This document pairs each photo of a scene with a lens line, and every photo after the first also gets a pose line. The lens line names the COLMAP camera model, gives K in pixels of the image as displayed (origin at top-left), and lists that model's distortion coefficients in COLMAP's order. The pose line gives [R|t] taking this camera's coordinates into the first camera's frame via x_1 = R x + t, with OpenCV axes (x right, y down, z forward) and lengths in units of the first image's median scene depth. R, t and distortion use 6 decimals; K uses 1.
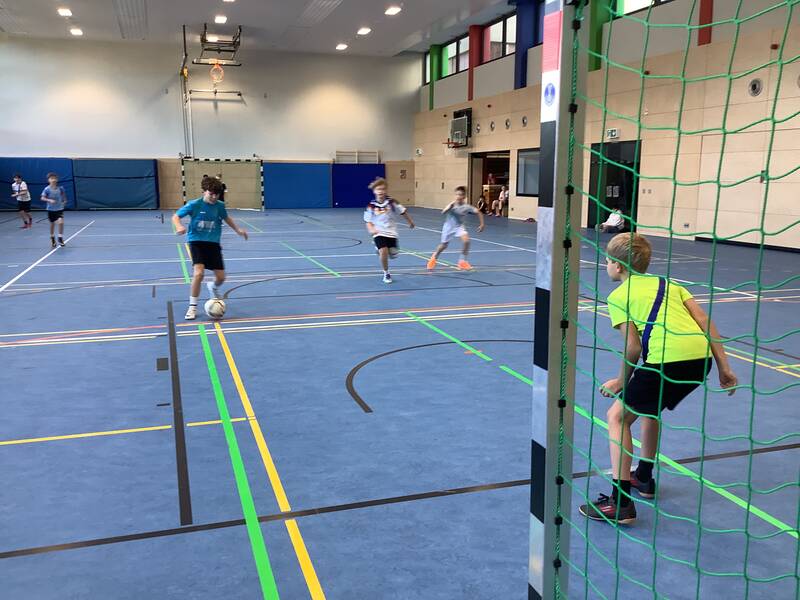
lens RADIAL K [[721.9, 0, 395.4], [0, 721.9, 302.4], [0, 0, 1]] dist [0.080206, -0.153588]
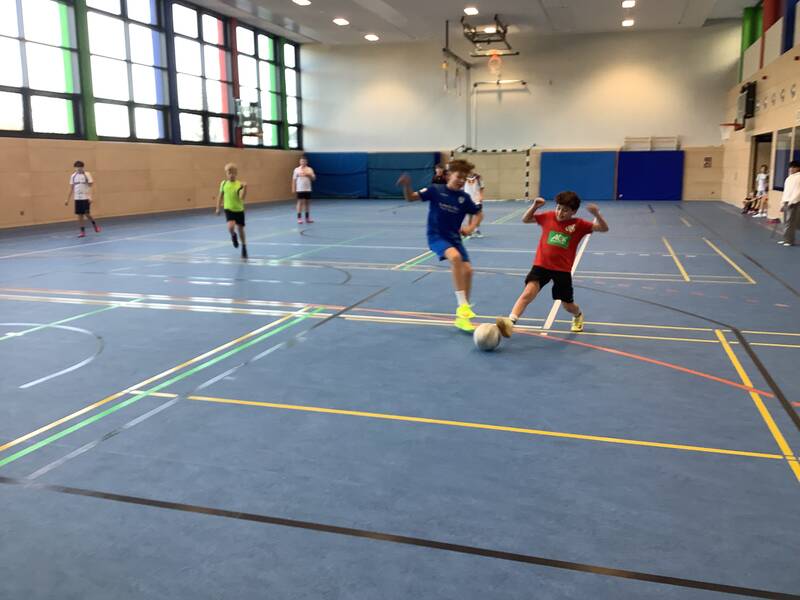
lens RADIAL K [[721.9, 0, 394.5], [0, 721.9, 294.8], [0, 0, 1]] dist [0.080206, -0.153588]
pose [[0.823519, 0.094490, -0.559364, 0.229585], [-0.093285, 0.995164, 0.030769, -0.016373], [0.559566, 0.026841, 0.828351, 0.101078]]
